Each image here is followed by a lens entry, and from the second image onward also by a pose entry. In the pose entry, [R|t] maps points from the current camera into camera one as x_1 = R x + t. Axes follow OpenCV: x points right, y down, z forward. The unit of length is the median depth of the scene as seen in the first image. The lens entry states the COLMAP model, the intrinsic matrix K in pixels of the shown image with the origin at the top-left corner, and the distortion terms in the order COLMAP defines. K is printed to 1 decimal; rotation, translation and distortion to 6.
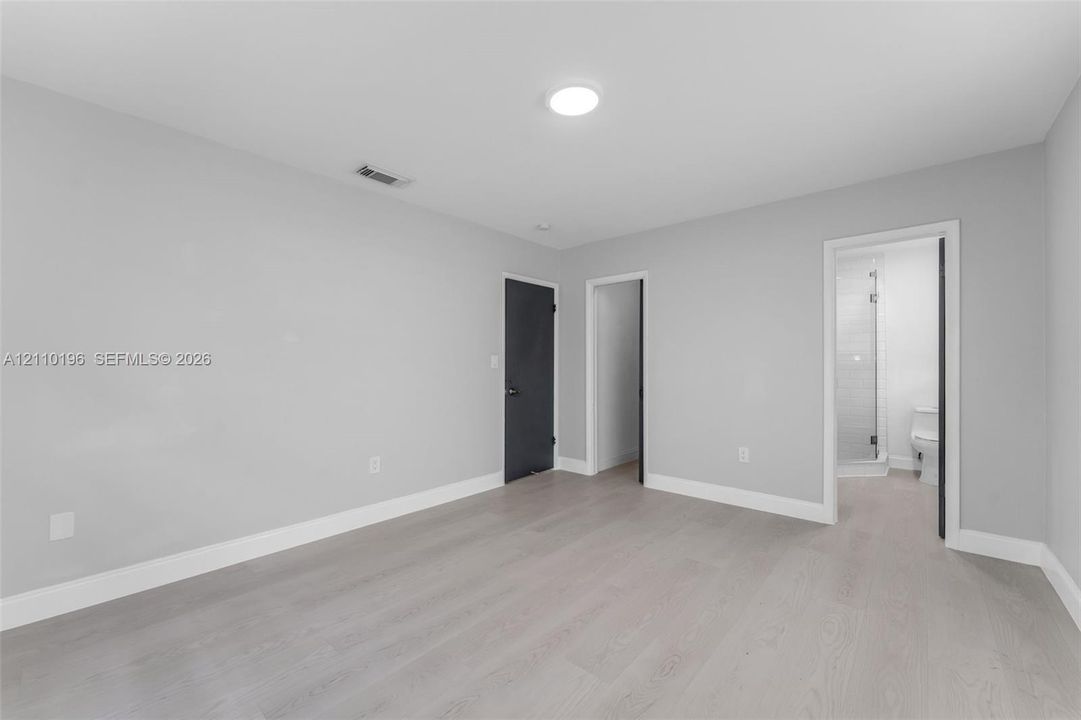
lens RADIAL K [[439.0, 0, 539.1], [0, 439.0, 363.6], [0, 0, 1]] dist [0.000735, 0.000093]
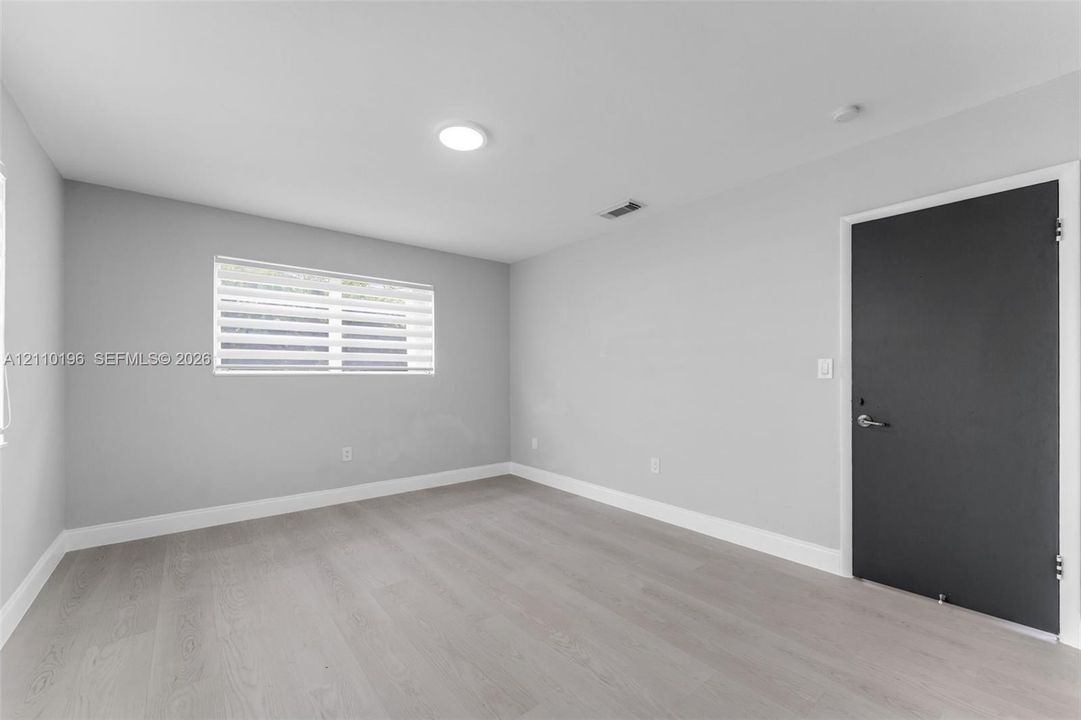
lens RADIAL K [[439.5, 0, 539.9], [0, 439.5, 374.8], [0, 0, 1]] dist [-0.000196, -0.000042]
pose [[-0.178571, 0.002085, -0.983925, 1.134457], [0.004767, 0.999988, 0.001254, 0.004893], [0.983915, -0.004466, -0.178579, 1.379458]]
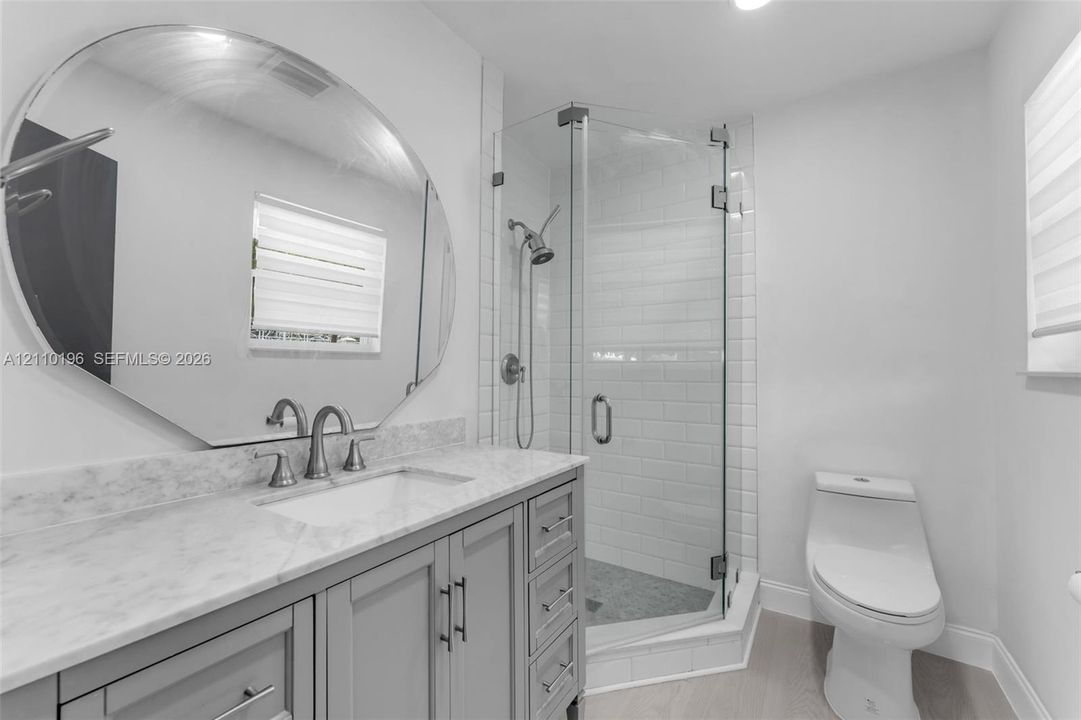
lens RADIAL K [[439.0, 0, 539.1], [0, 439.0, 363.6], [0, 0, 1]] dist [0.000735, 0.000093]
pose [[0.990897, 0.000954, 0.134620, 0.163251], [-0.000197, 0.999984, -0.005638, 0.000476], [-0.134623, 0.005561, 0.990881, 0.188467]]
